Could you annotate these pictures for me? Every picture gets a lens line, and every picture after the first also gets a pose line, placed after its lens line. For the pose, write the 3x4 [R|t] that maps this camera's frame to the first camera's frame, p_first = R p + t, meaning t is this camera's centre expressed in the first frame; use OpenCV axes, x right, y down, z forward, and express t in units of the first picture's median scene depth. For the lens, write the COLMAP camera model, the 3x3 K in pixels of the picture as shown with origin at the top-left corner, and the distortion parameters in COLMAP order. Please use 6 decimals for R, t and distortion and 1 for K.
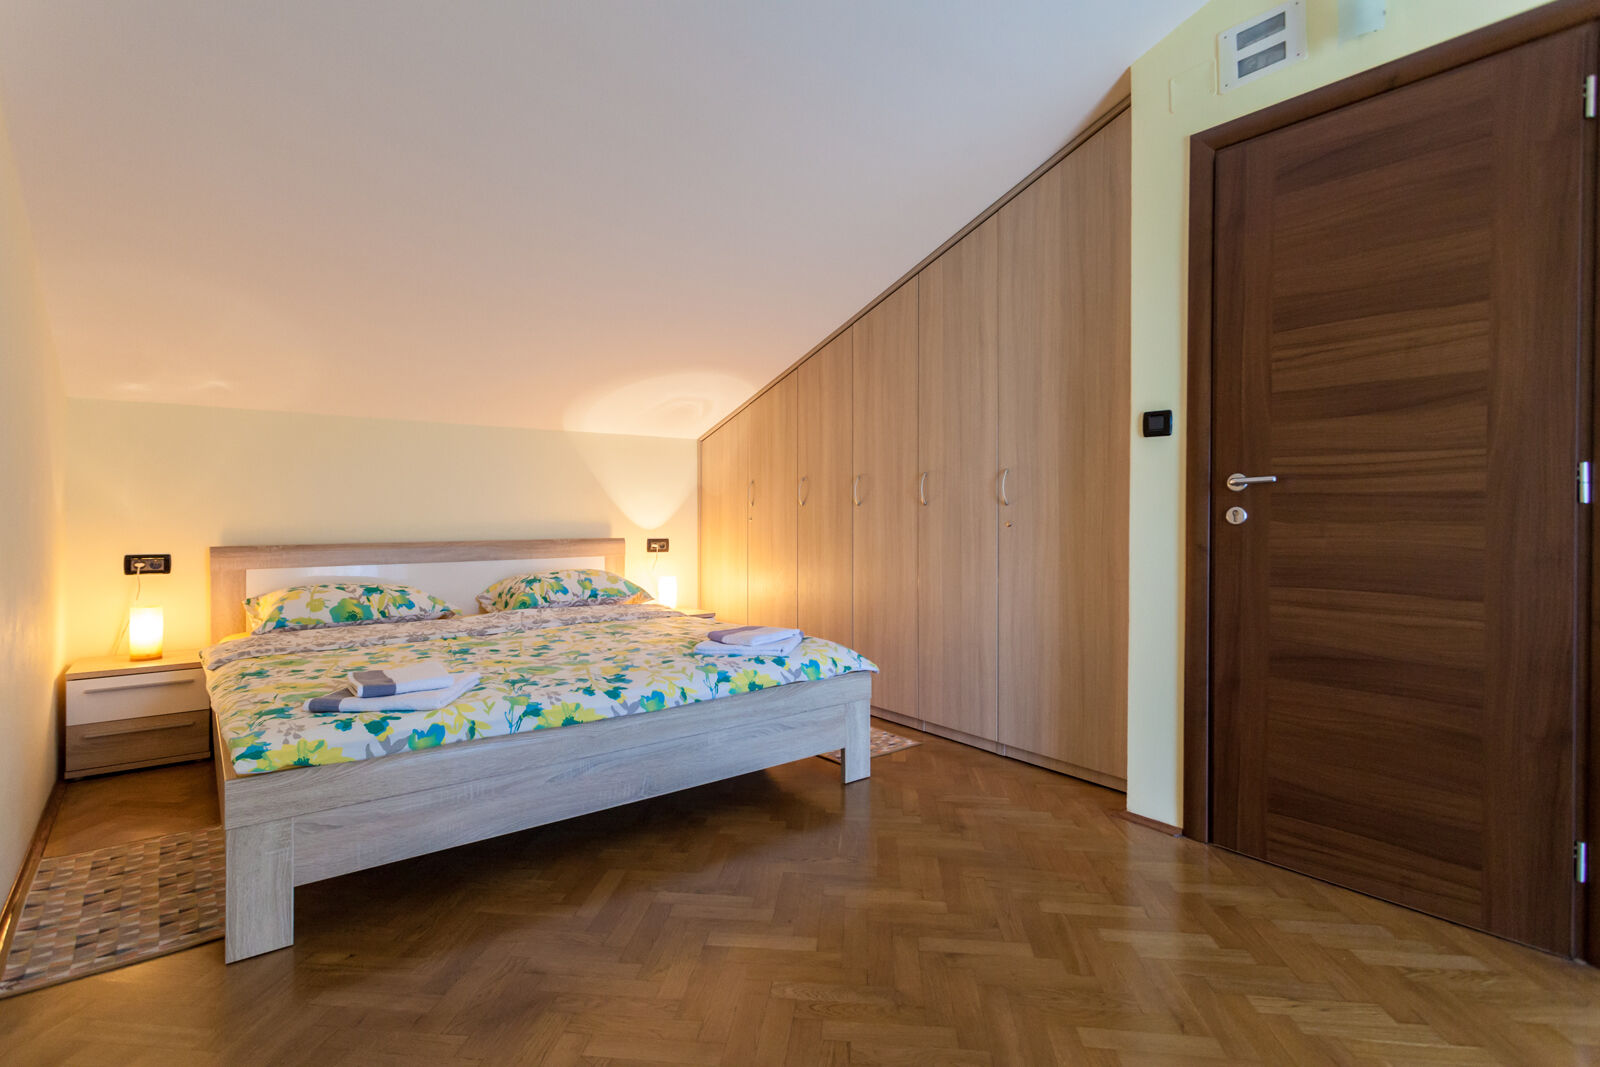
lens RADIAL K [[782.2, 0, 787.7], [0, 782.2, 509.2], [0, 0, 1]] dist [0.010305, -0.000102]
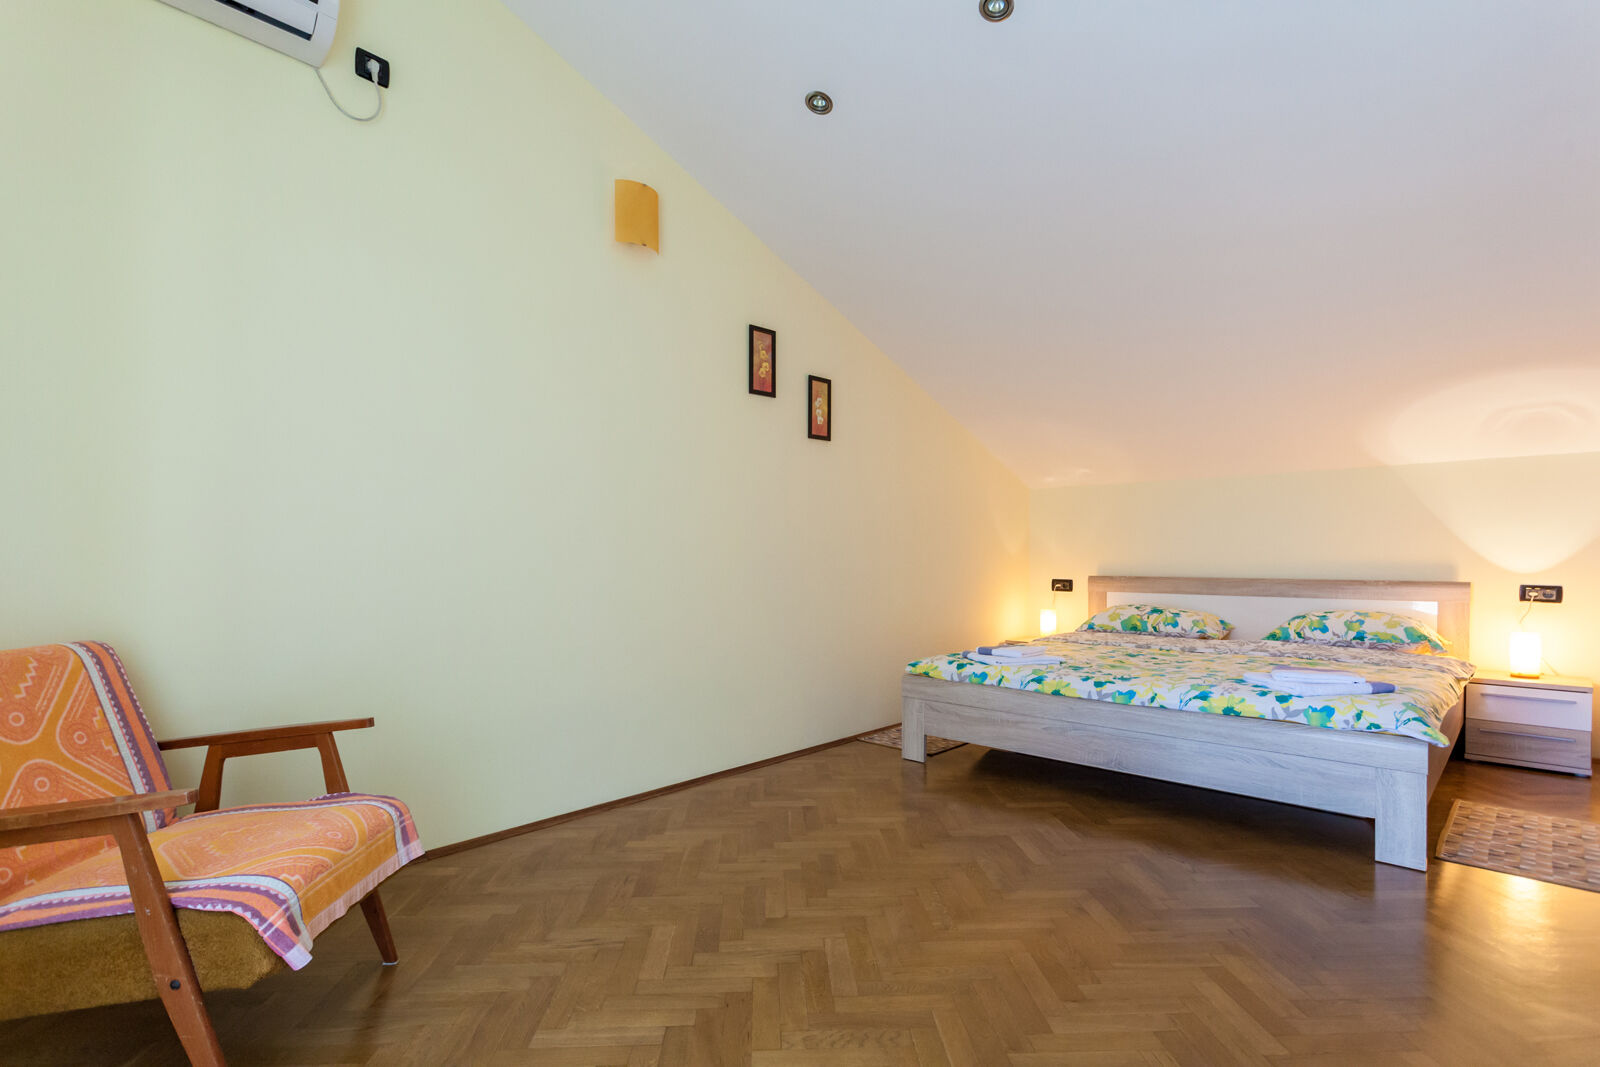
lens RADIAL K [[782.2, 0, 799.1], [0, 782.2, 543.3], [0, 0, 1]] dist [0.010305, -0.000102]
pose [[0.146086, -0.022649, -0.989013, 0.846025], [0.000151, 0.999738, -0.022872, 0.022621], [0.989272, 0.003192, 0.146052, 0.248631]]
